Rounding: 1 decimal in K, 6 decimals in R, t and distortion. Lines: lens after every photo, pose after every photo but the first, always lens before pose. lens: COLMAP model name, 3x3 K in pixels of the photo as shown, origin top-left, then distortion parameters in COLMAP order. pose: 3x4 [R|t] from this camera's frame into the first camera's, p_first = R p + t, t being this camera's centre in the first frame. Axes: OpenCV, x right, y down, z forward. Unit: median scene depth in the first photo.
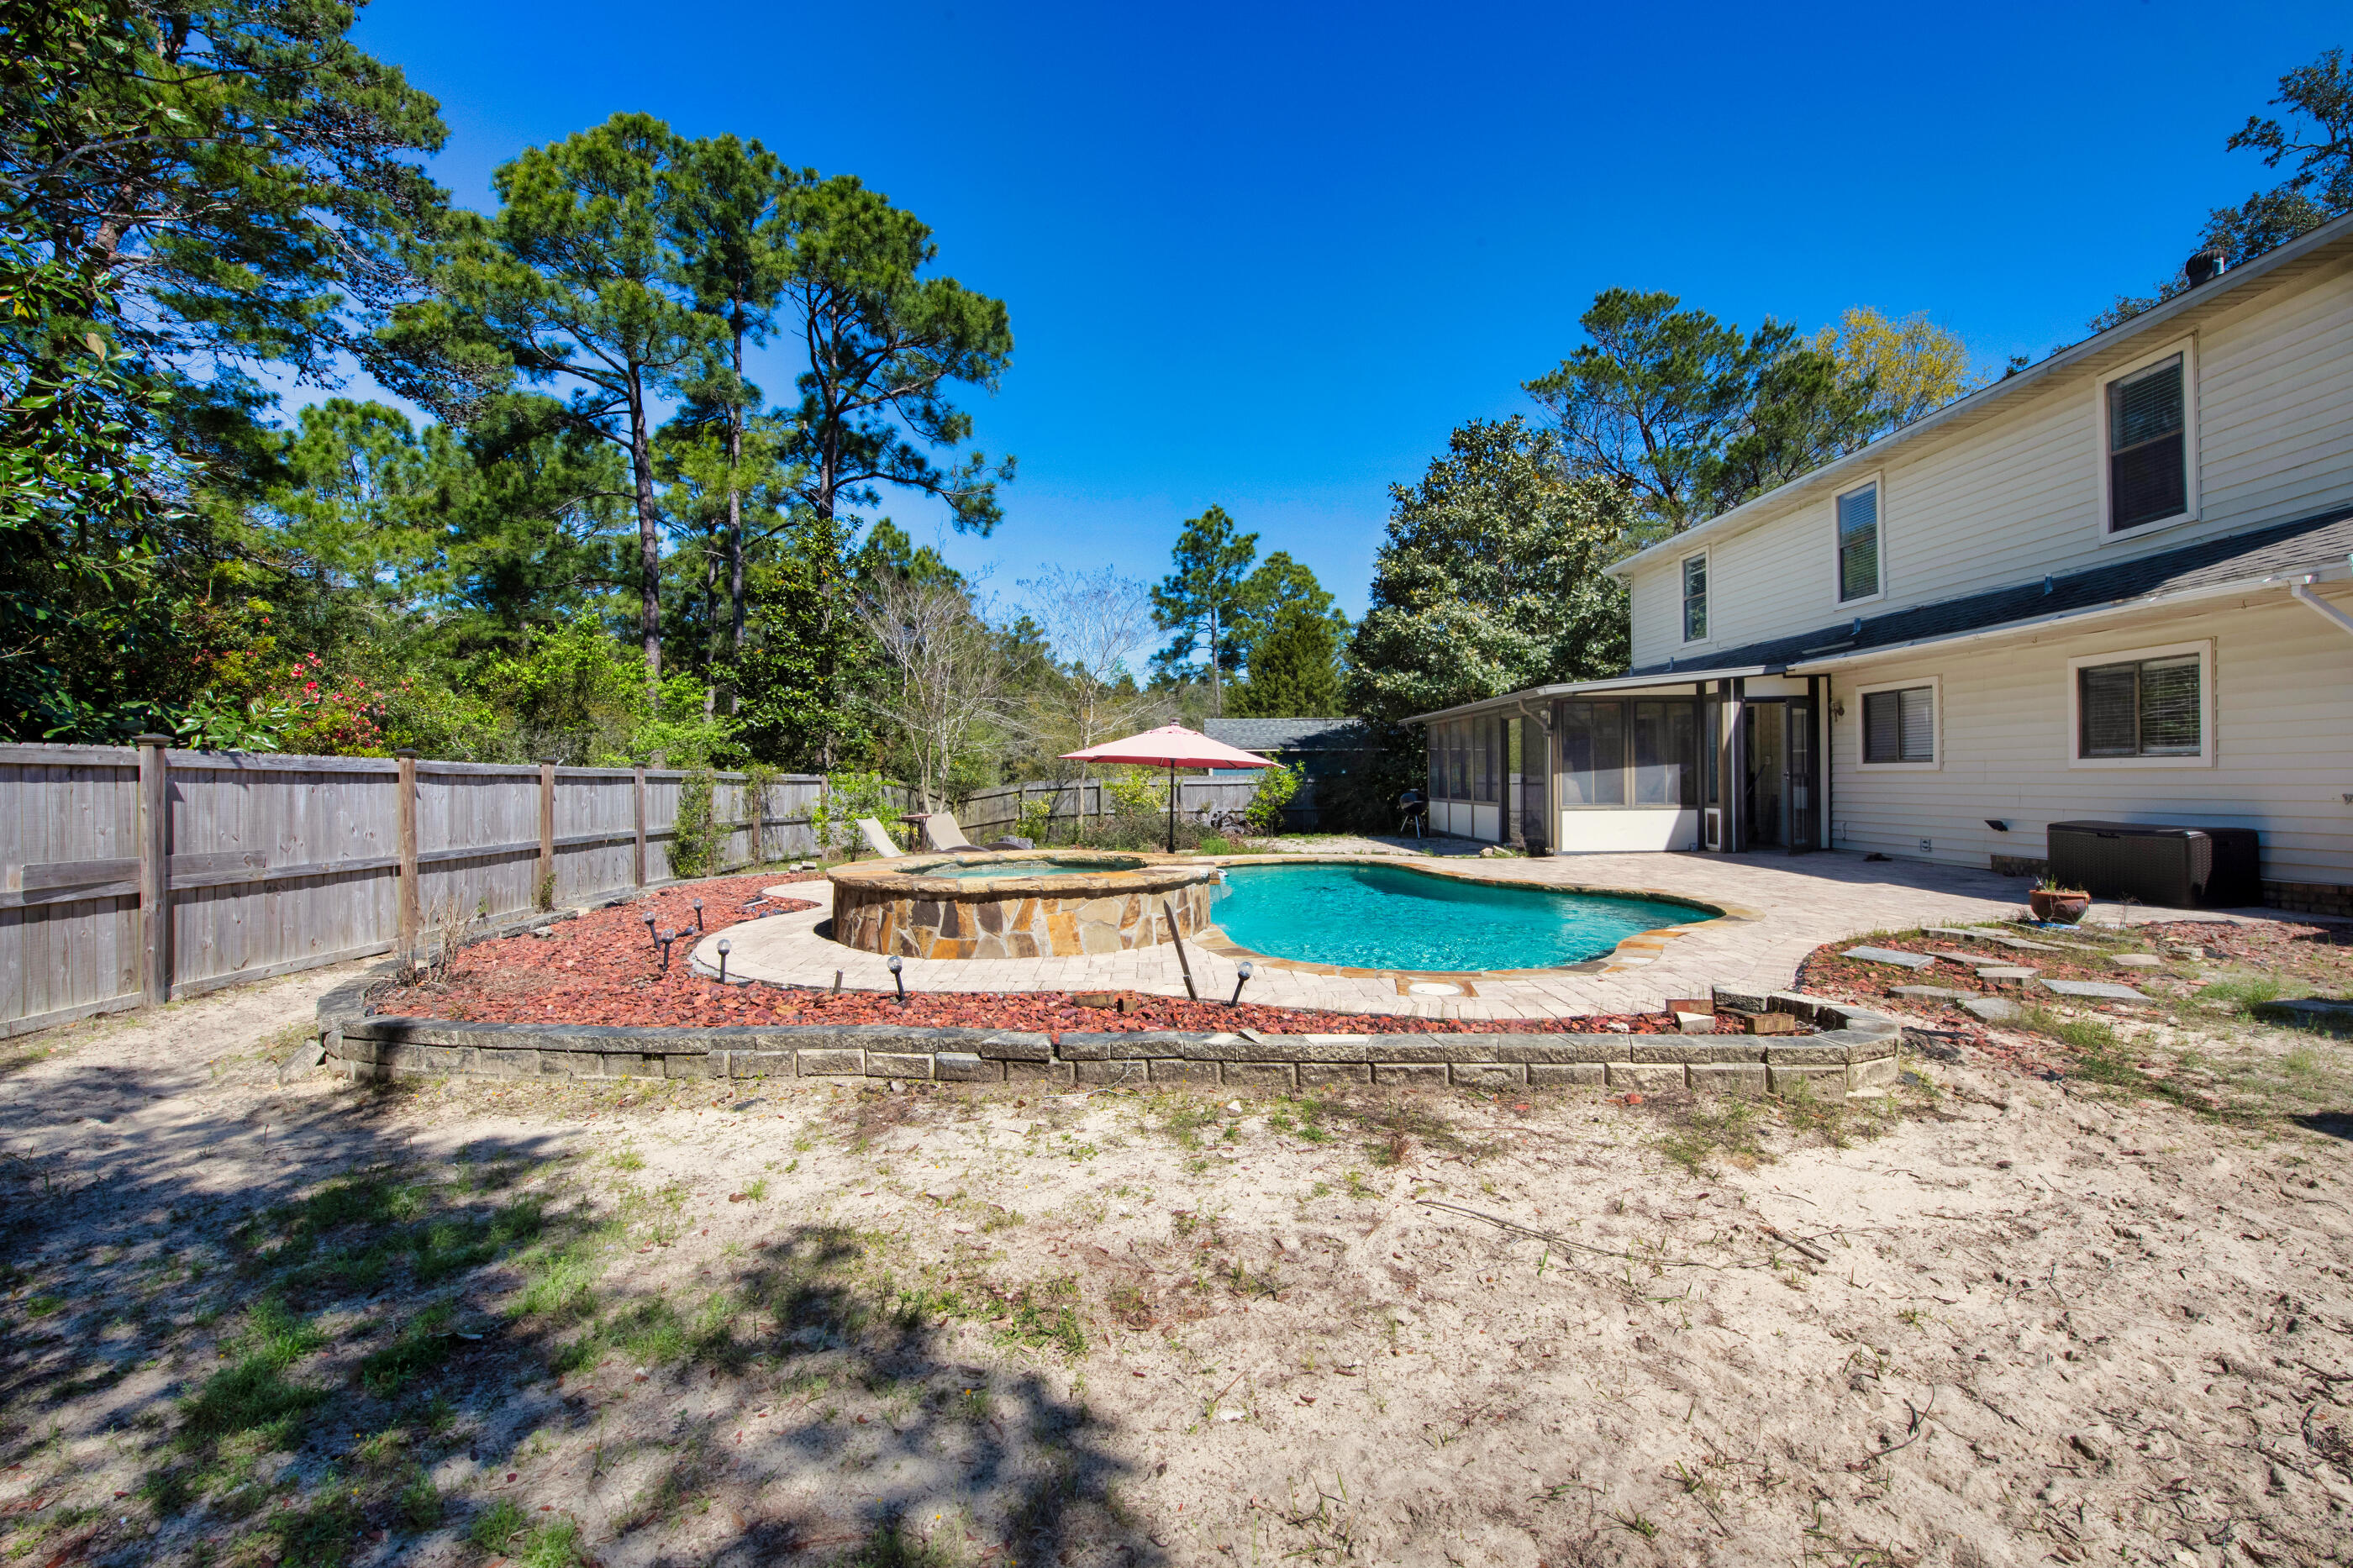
lens RADIAL K [[1002.8, 0, 1167.9], [0, 1002.8, 773.3], [0, 0, 1]] dist [0.024145, 0.001179]
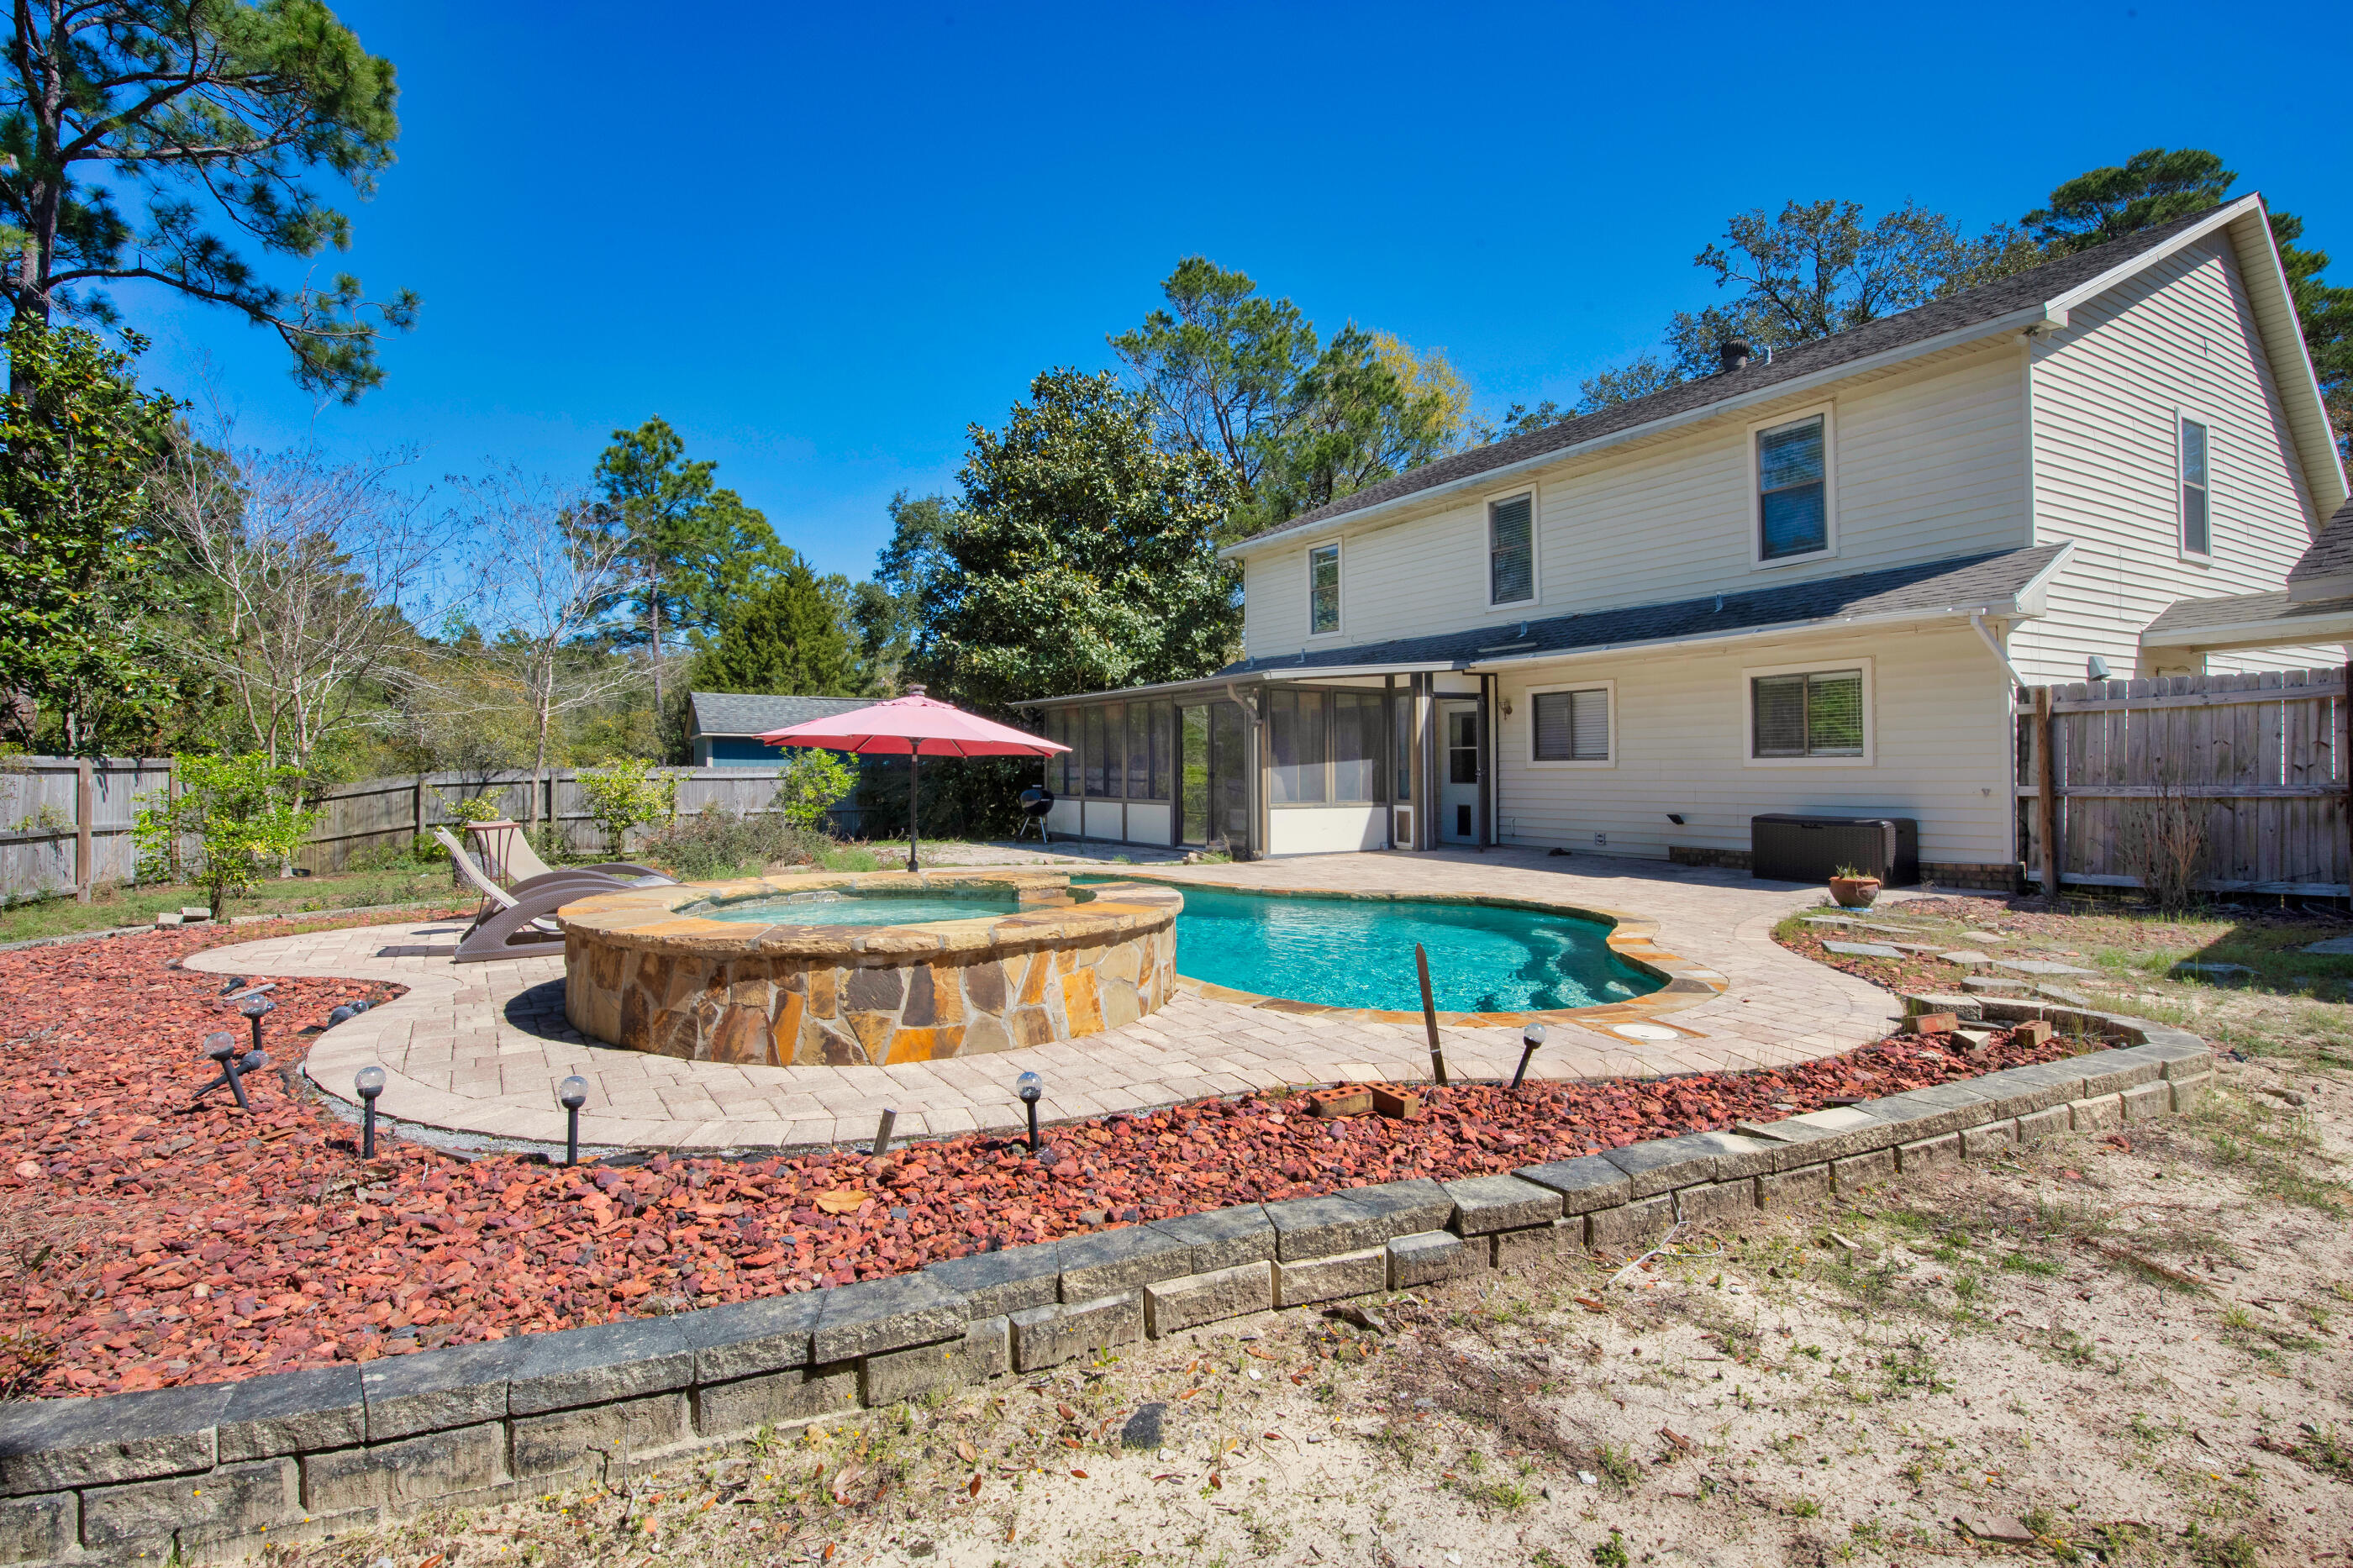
lens RADIAL K [[1148.2, 0, 1157.9], [0, 1148.2, 751.1], [0, 0, 1]] dist [0.013116, -0.004251]
pose [[0.864941, 0.017804, 0.501557, -0.222662], [-0.010005, 0.999784, -0.018236, 0.005170], [-0.501774, 0.010755, 0.864932, 0.166846]]
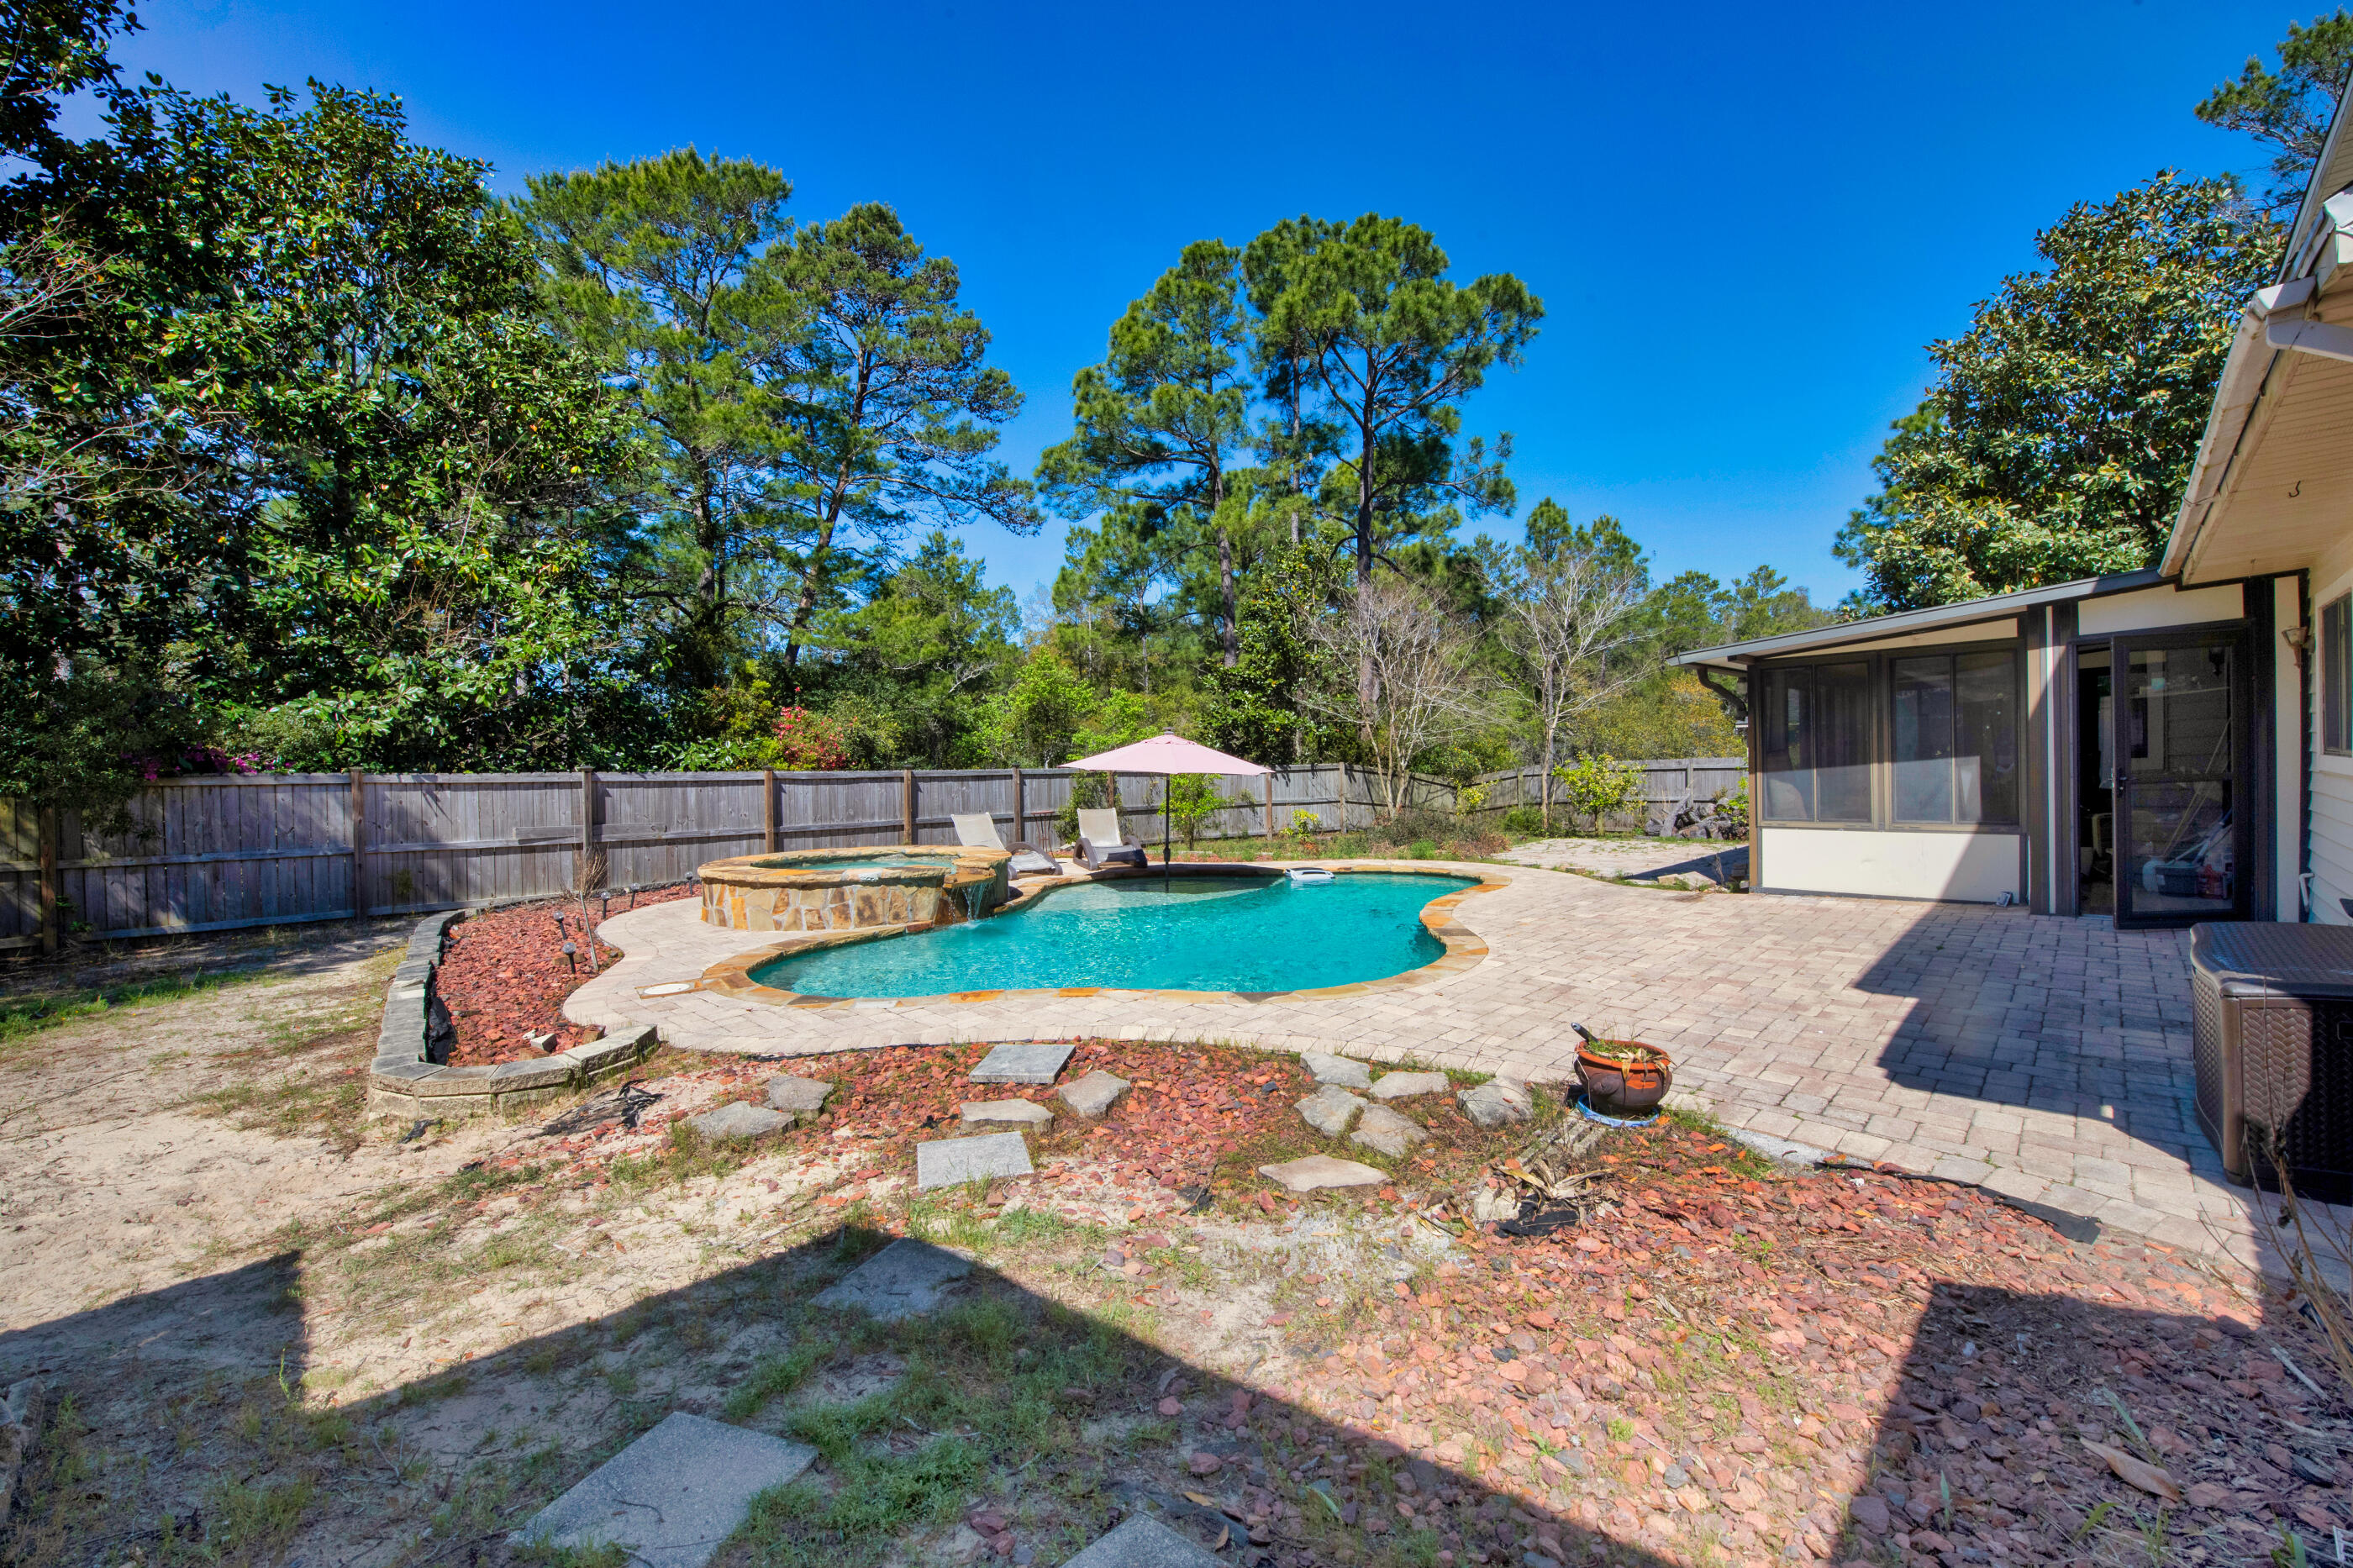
lens RADIAL K [[942.7, 0, 1177.6], [0, 942.7, 776.1], [0, 0, 1]] dist [0.003725, 0.000391]
pose [[0.691947, 0.003125, -0.721941, 0.604617], [0.017356, 0.999630, 0.020962, -0.018338], [0.721739, -0.027035, 0.691637, 0.286080]]
